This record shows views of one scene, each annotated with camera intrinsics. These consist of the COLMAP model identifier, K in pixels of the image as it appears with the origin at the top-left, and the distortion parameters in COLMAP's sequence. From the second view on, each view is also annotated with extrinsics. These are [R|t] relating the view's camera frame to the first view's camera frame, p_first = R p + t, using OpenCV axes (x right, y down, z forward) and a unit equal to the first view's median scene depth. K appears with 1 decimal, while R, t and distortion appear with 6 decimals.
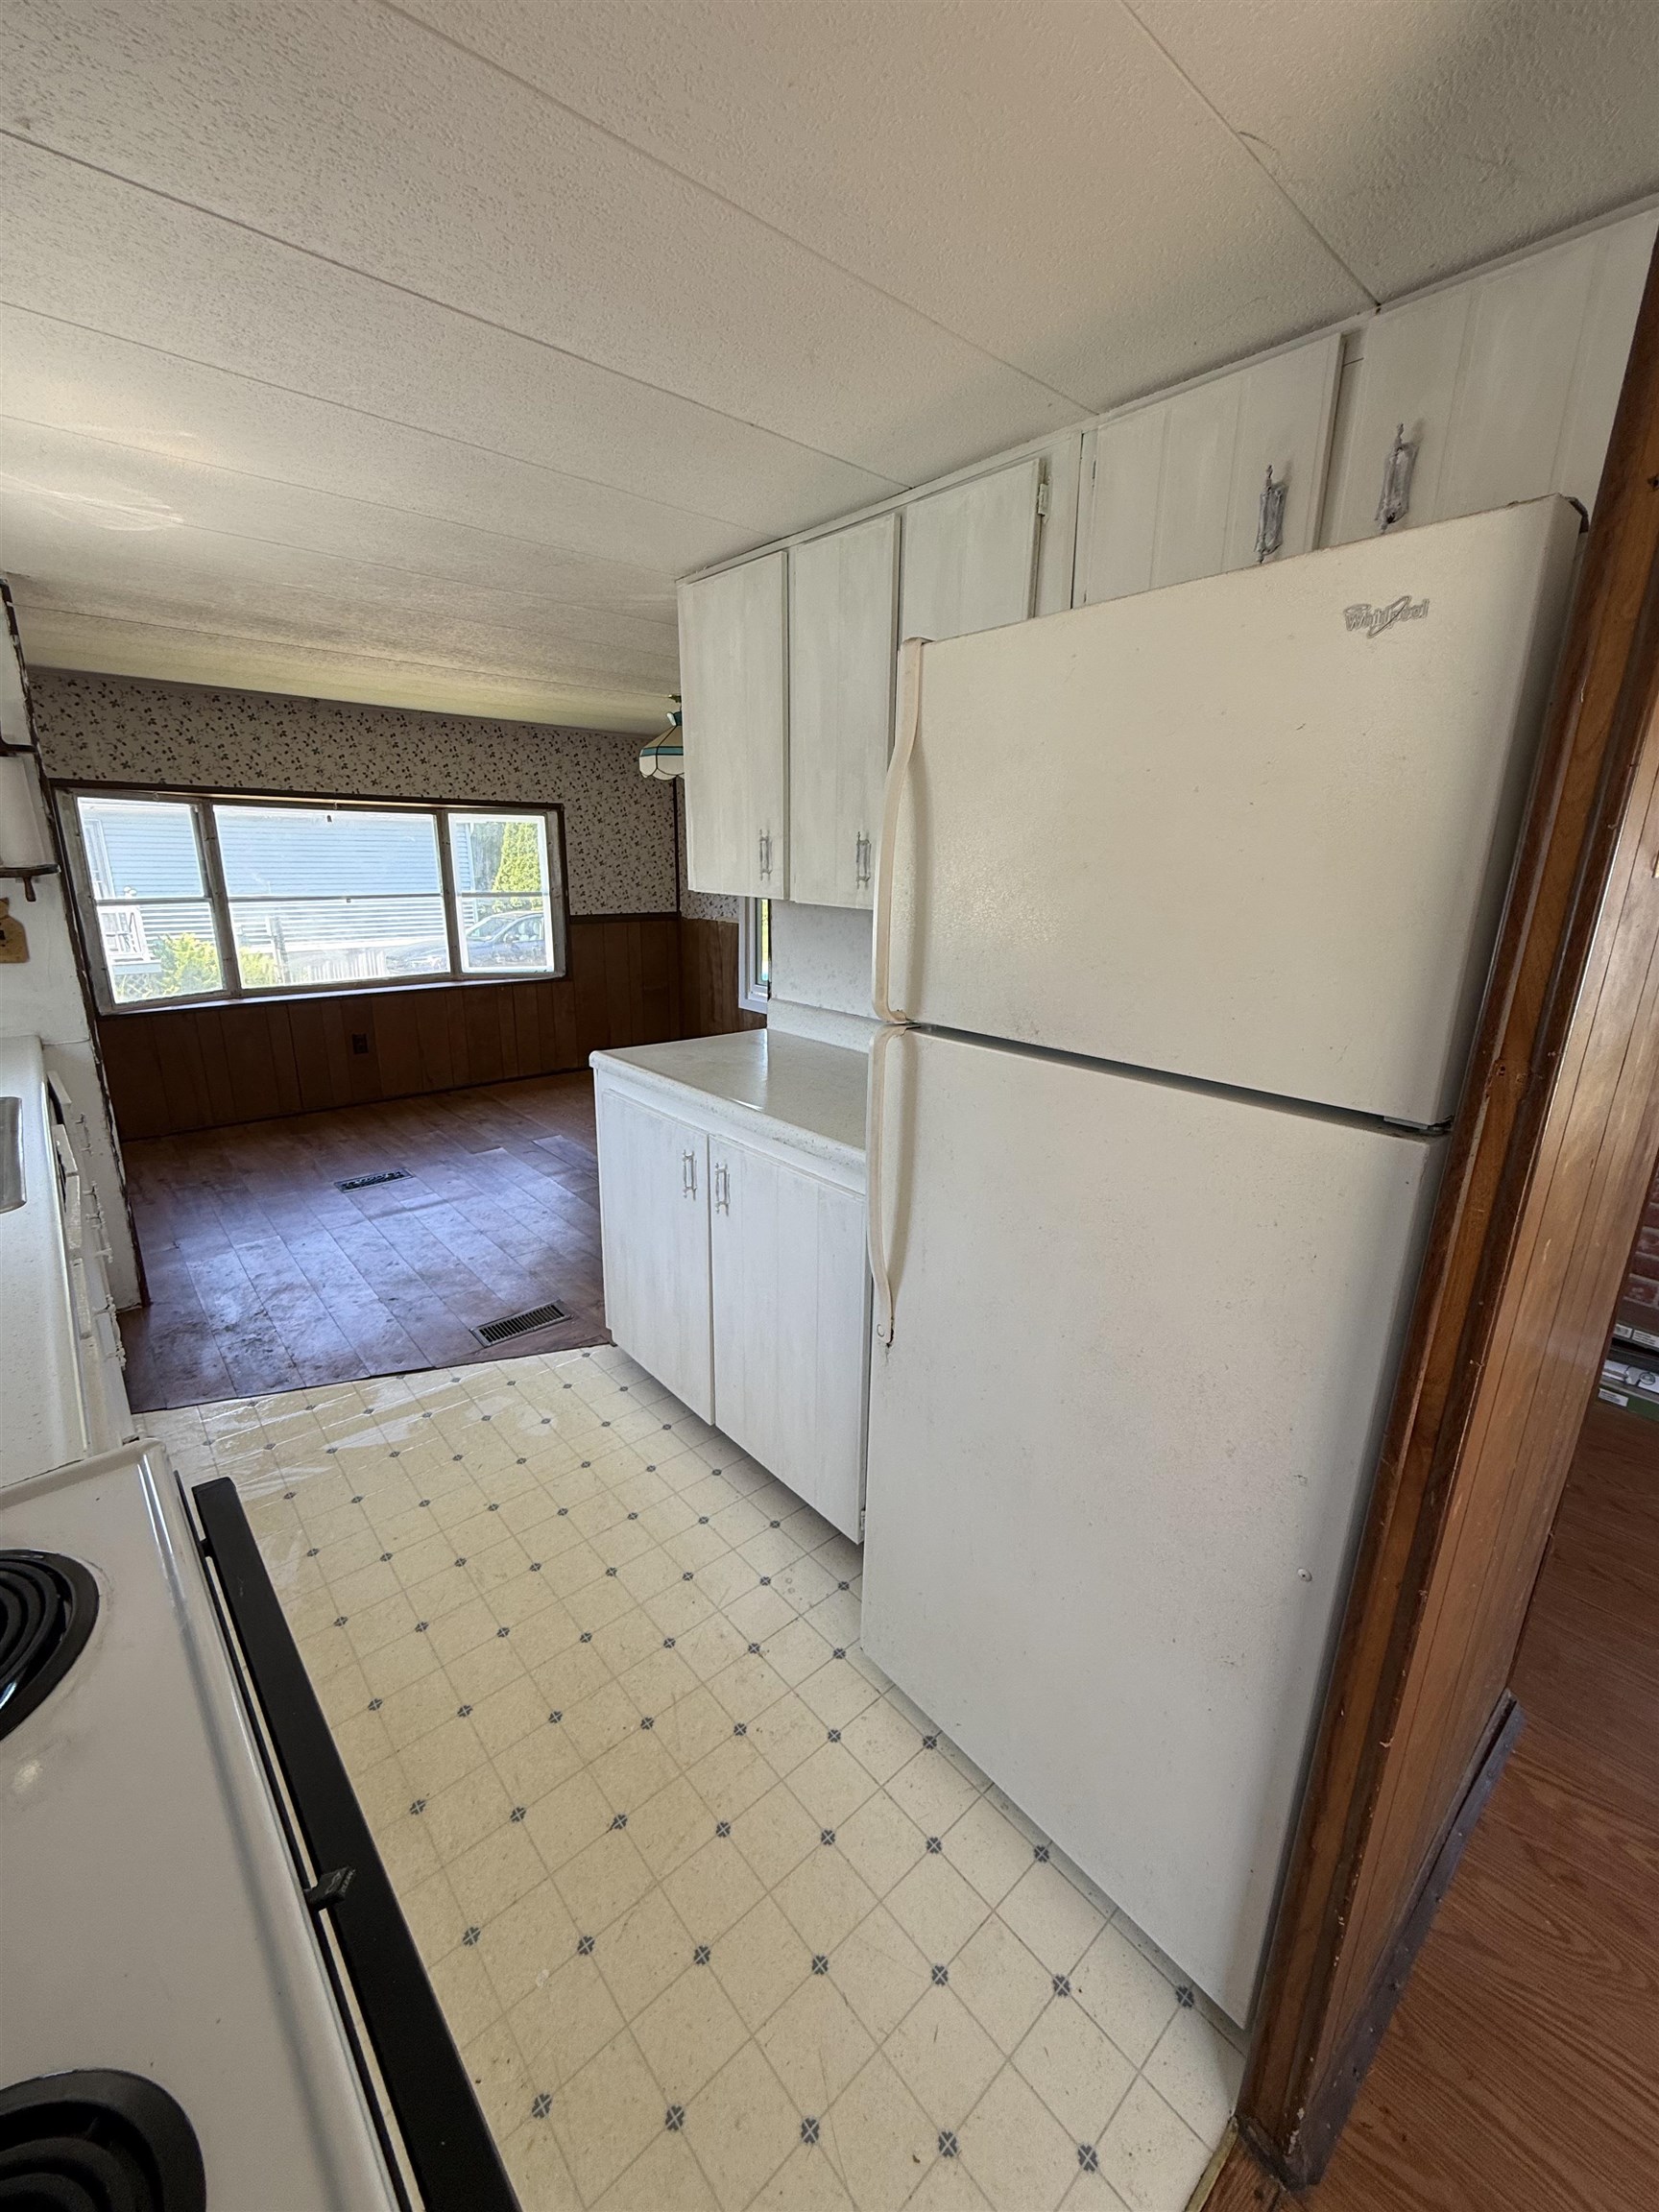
lens RADIAL K [[882.9, 0, 829.9], [0, 882.9, 1101.4], [0, 0, 1]] dist [0.001288, -0.000273]
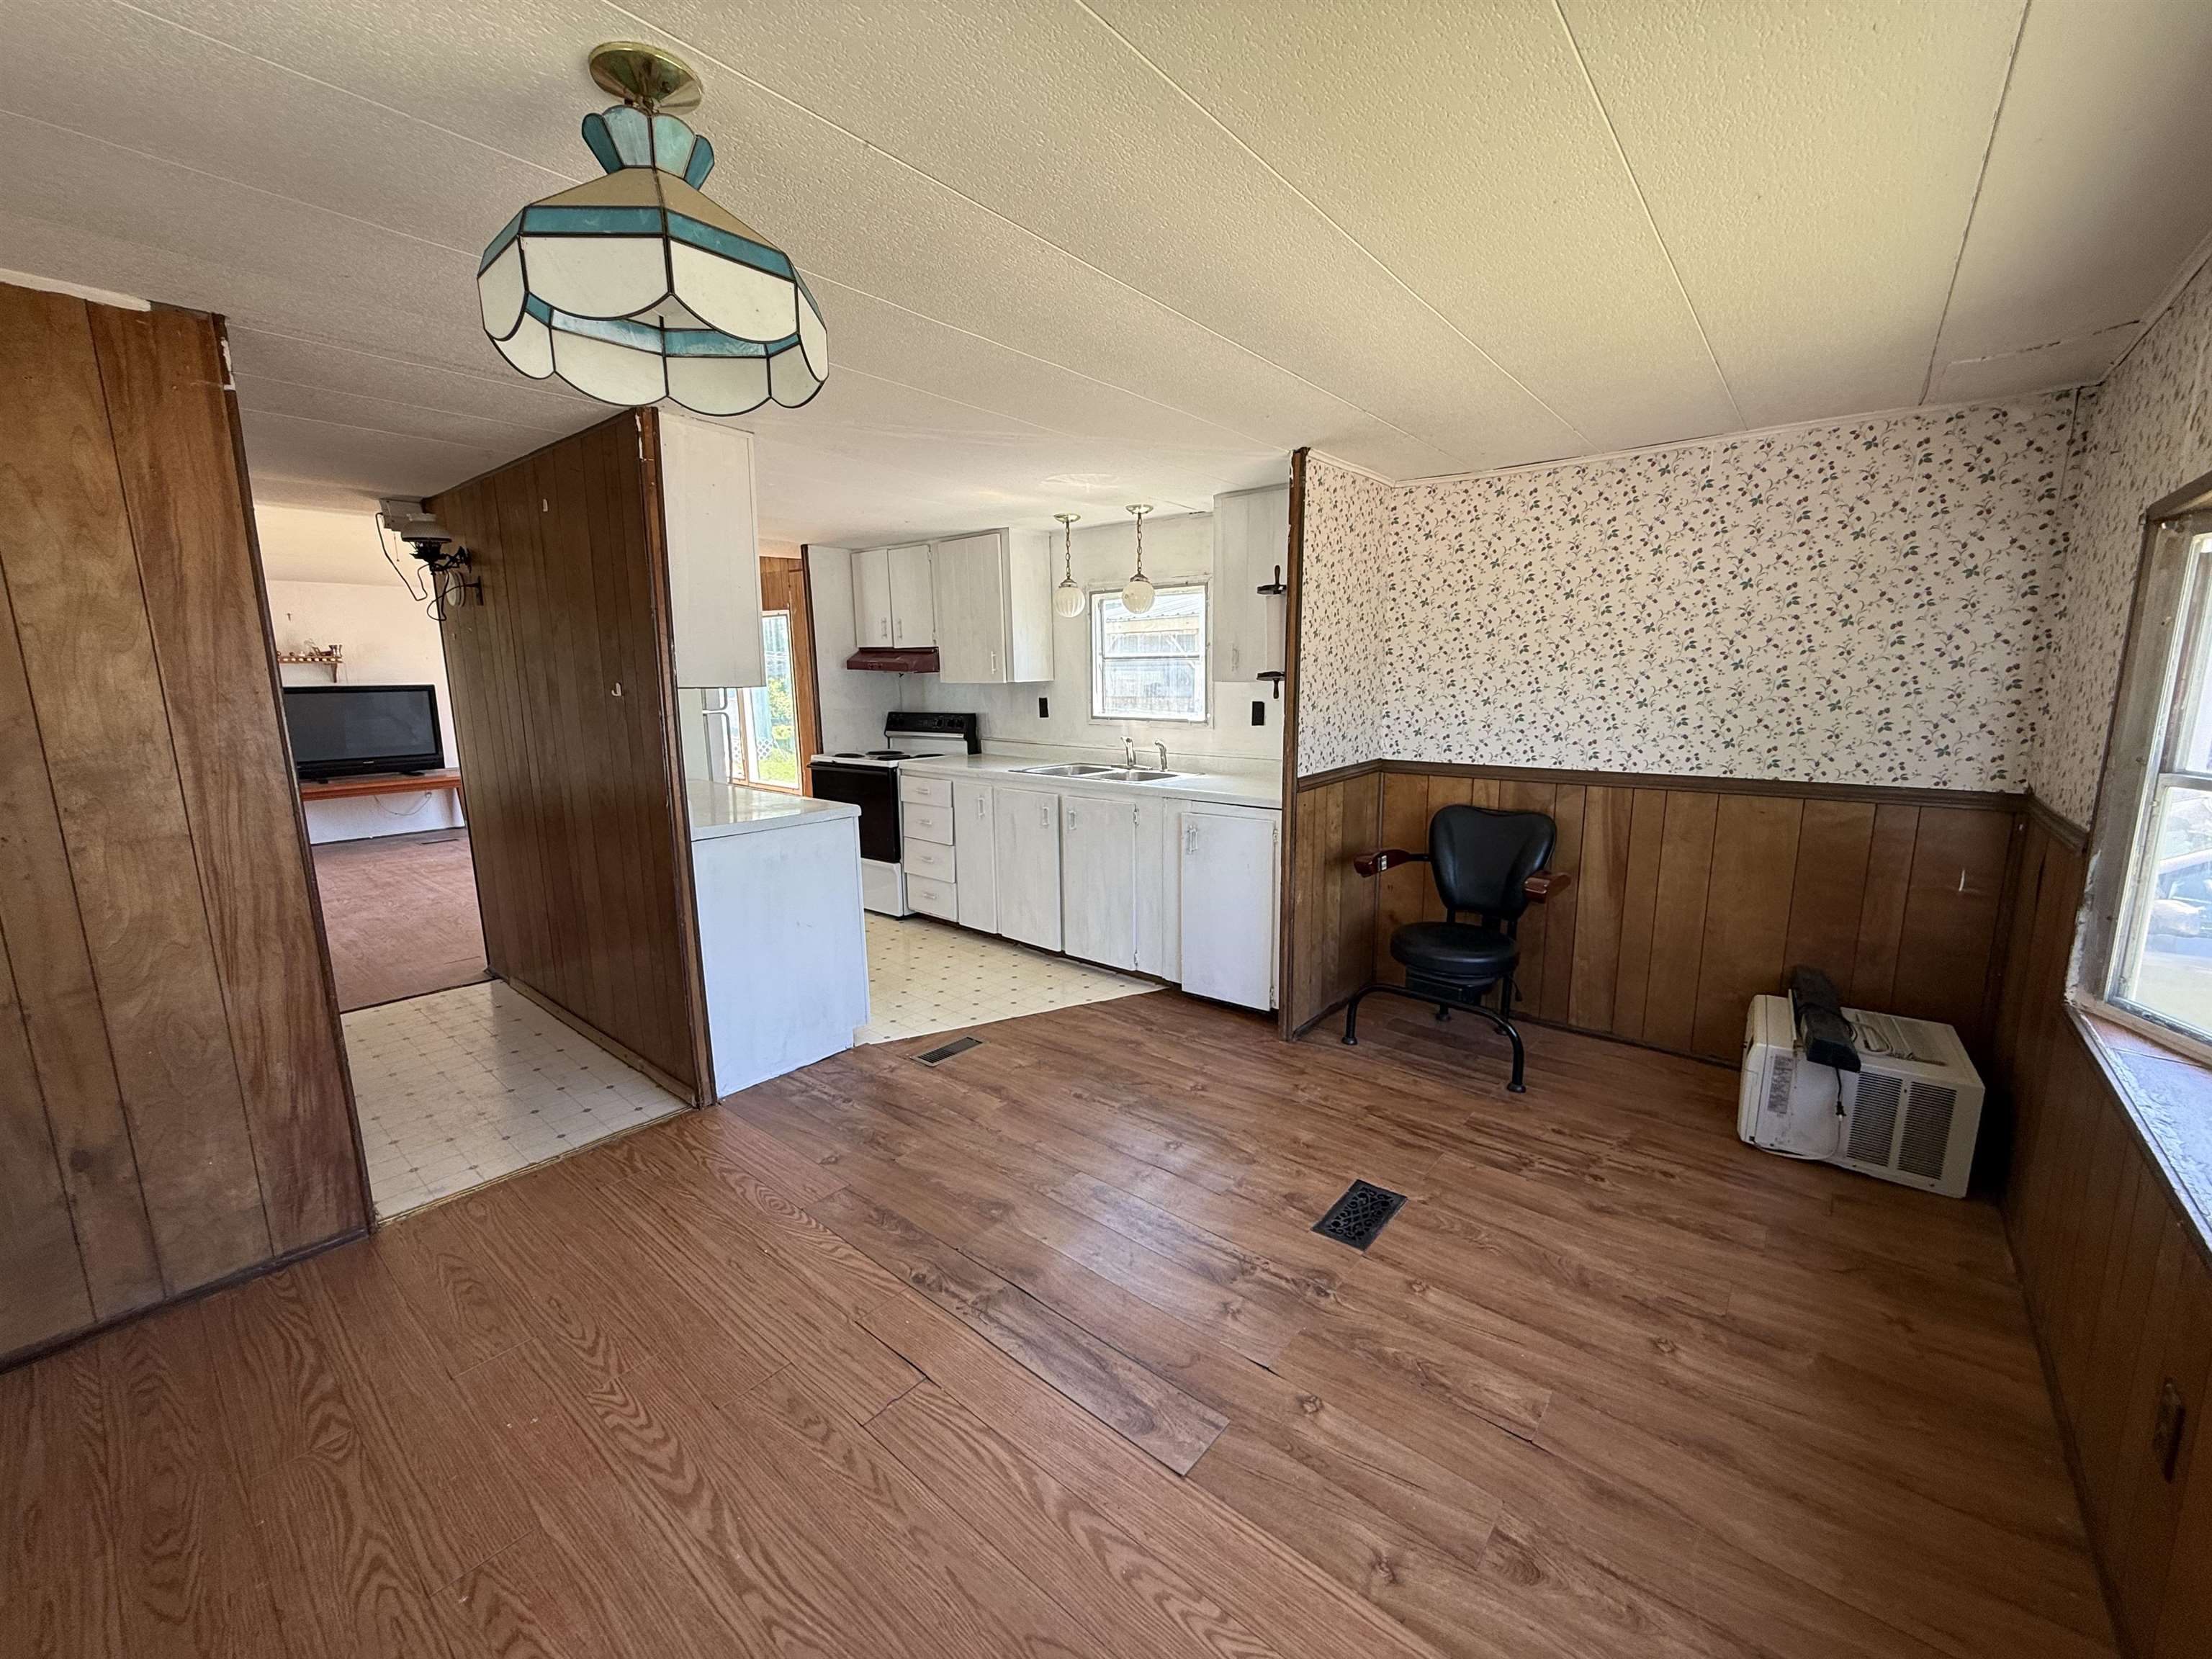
lens RADIAL K [[882.9, 0, 1101.7], [0, 882.9, 827.3], [0, 0, 1]] dist [0.001288, -0.000273]
pose [[-0.988912, 0.013790, -0.147862, -0.259996], [-0.051287, 0.902700, 0.427203, -0.364989], [0.139366, 0.430050, -0.891983, 1.343004]]
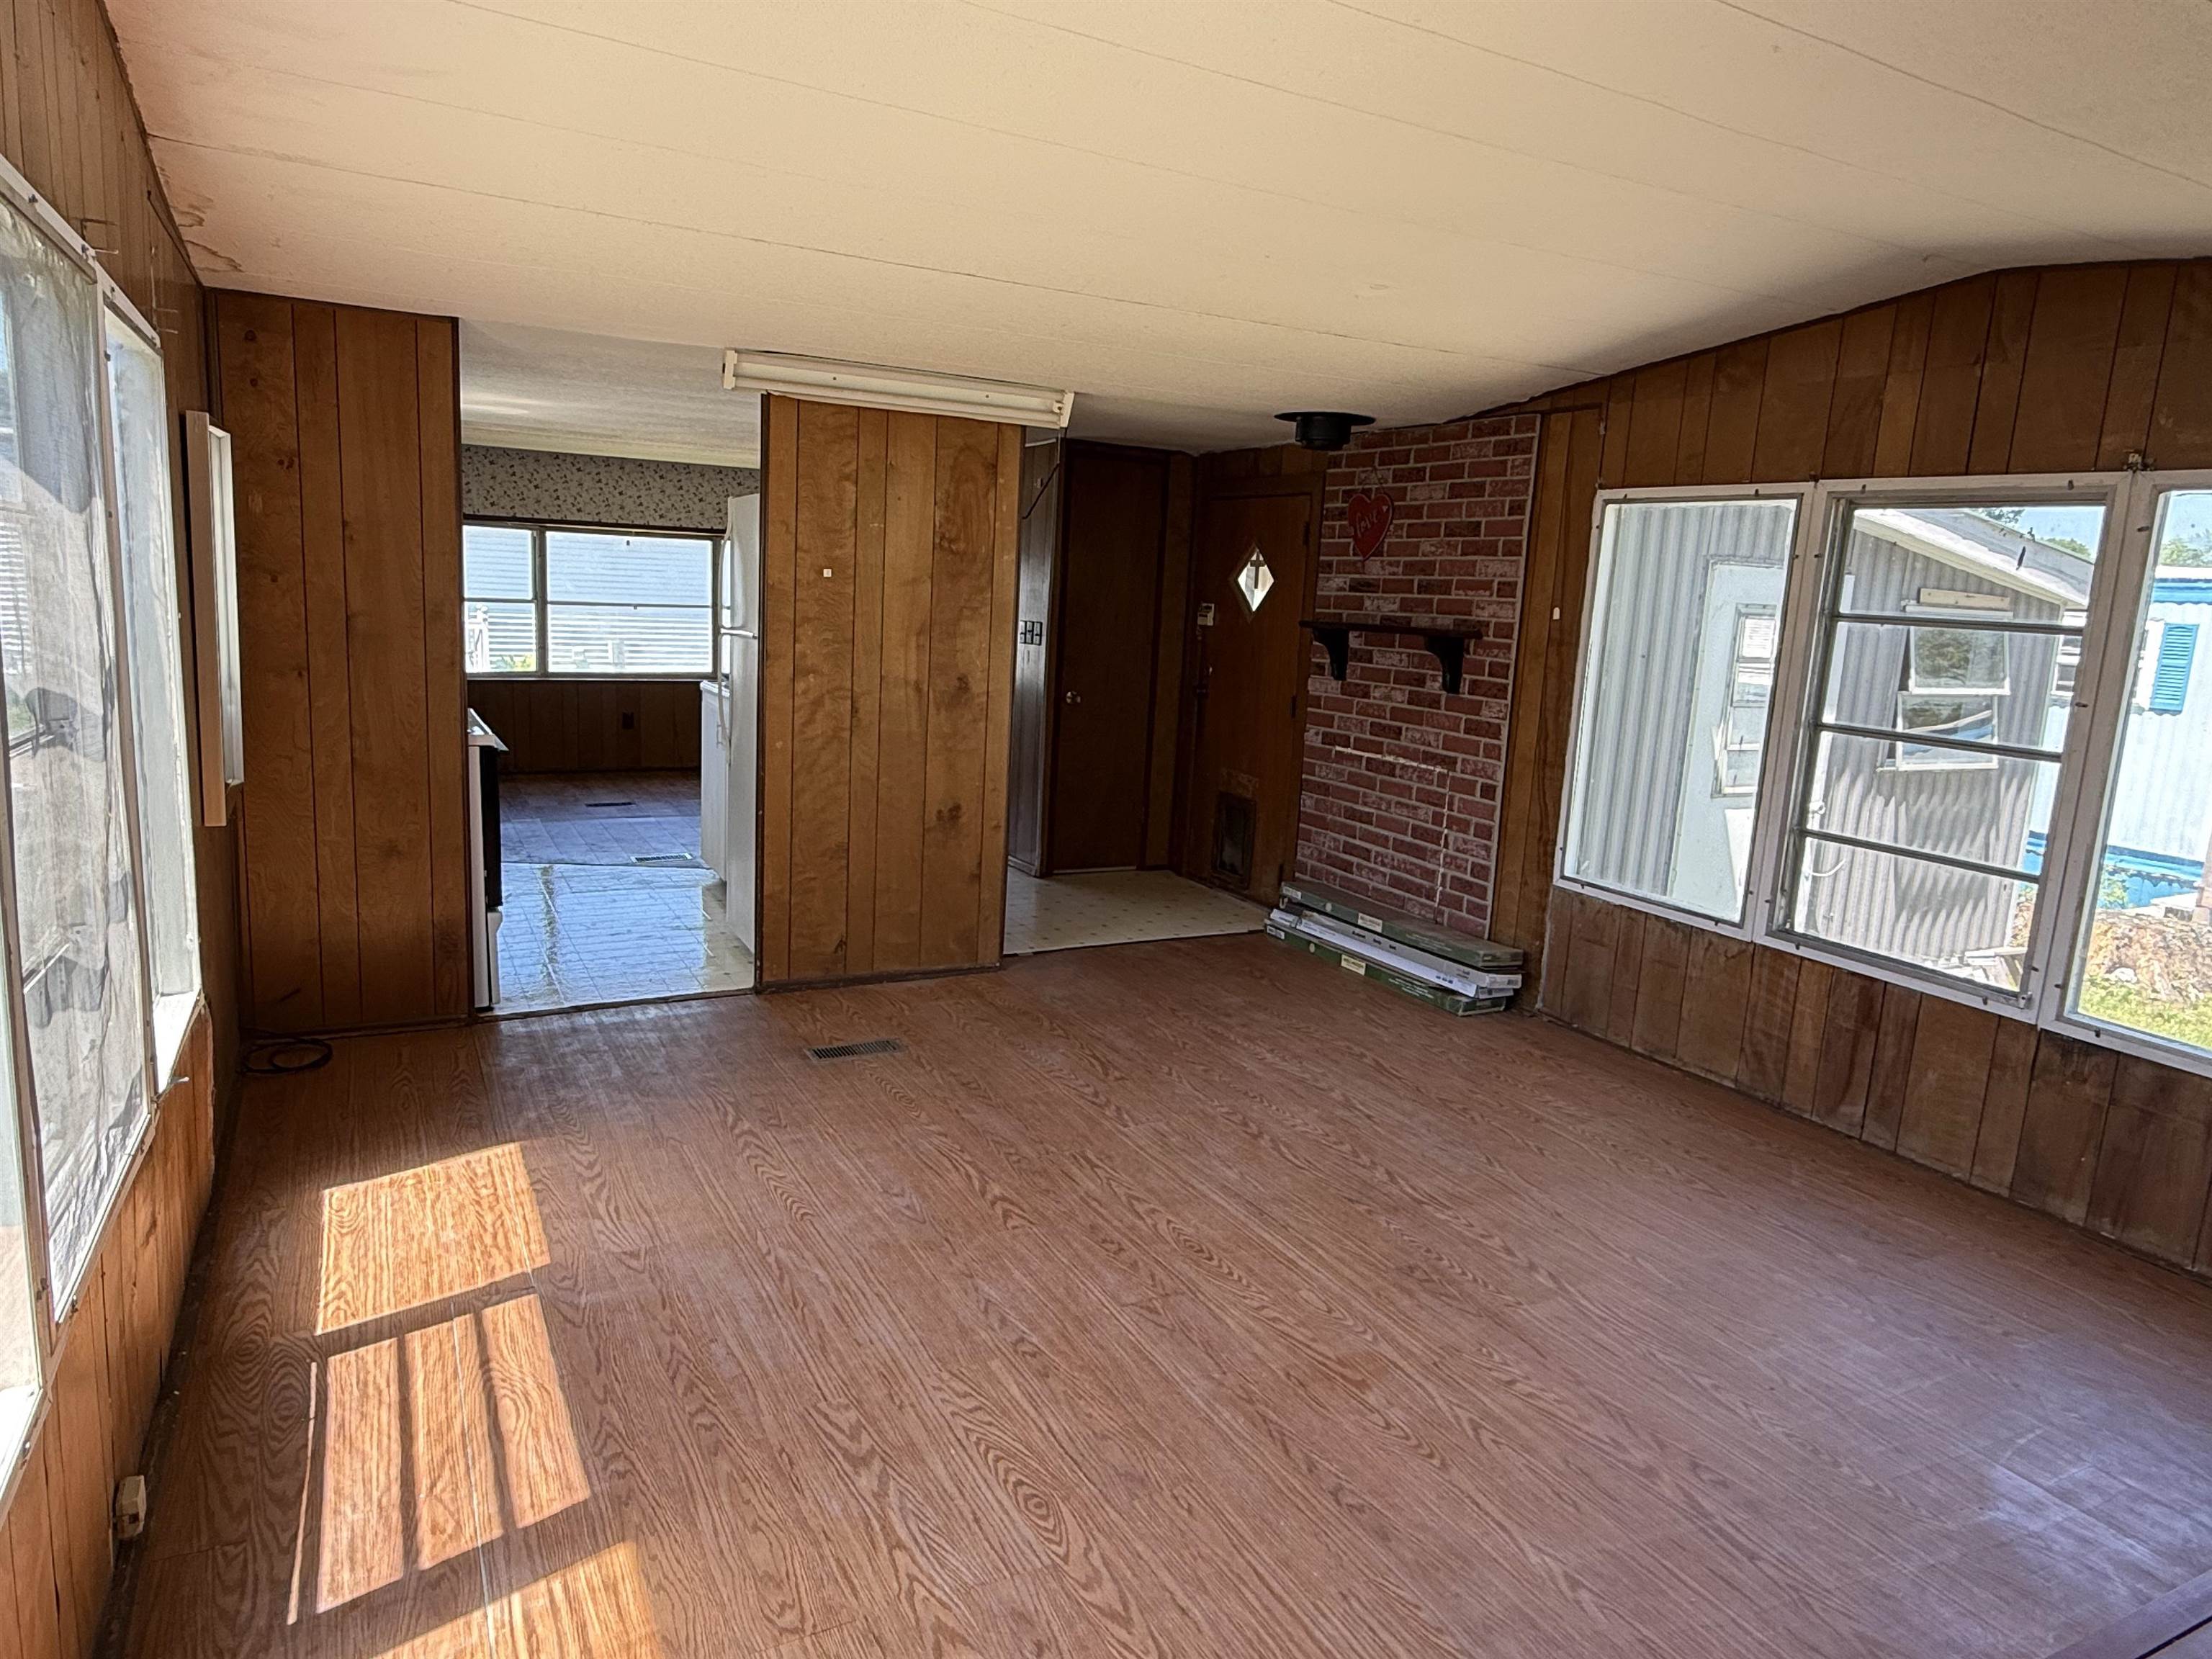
lens RADIAL K [[1361.5, 0, 1102.2], [0, 1361.5, 823.5], [0, 0, 1]] dist [0.001341, 0.000655]
pose [[0.972339, 0.069359, -0.223040, 0.663193], [-0.093015, 0.990894, -0.097357, 0.243794], [0.214256, 0.115410, 0.969935, -0.833837]]
